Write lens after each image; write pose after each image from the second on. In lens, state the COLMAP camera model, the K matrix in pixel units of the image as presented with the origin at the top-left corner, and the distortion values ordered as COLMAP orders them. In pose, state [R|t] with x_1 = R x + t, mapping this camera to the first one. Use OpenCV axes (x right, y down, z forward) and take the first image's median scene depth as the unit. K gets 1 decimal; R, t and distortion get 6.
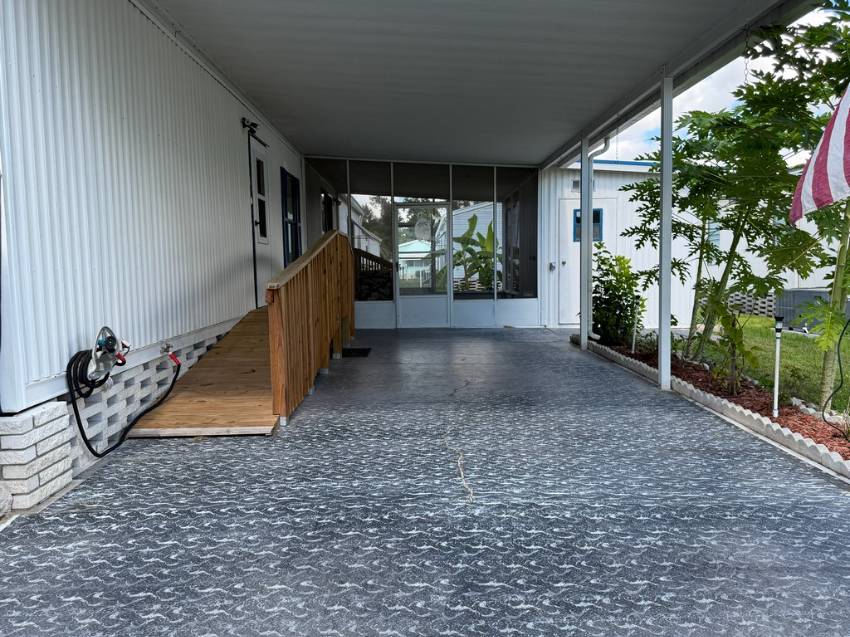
lens RADIAL K [[672.8, 0, 426.2], [0, 672.8, 322.5], [0, 0, 1]] dist [0.062821, 0.002804]
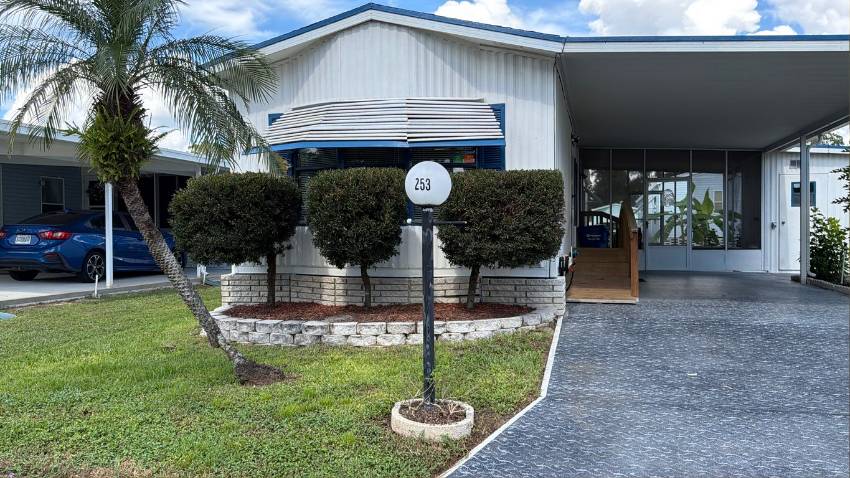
lens RADIAL K [[667.4, 0, 429.4], [0, 667.4, 244.4], [0, 0, 1]] dist [0.054157, -0.103417]
pose [[0.966787, 0.015985, -0.255085, -0.154628], [-0.031362, 0.997920, -0.056330, 0.058745], [0.253653, 0.062459, 0.965277, -0.521788]]
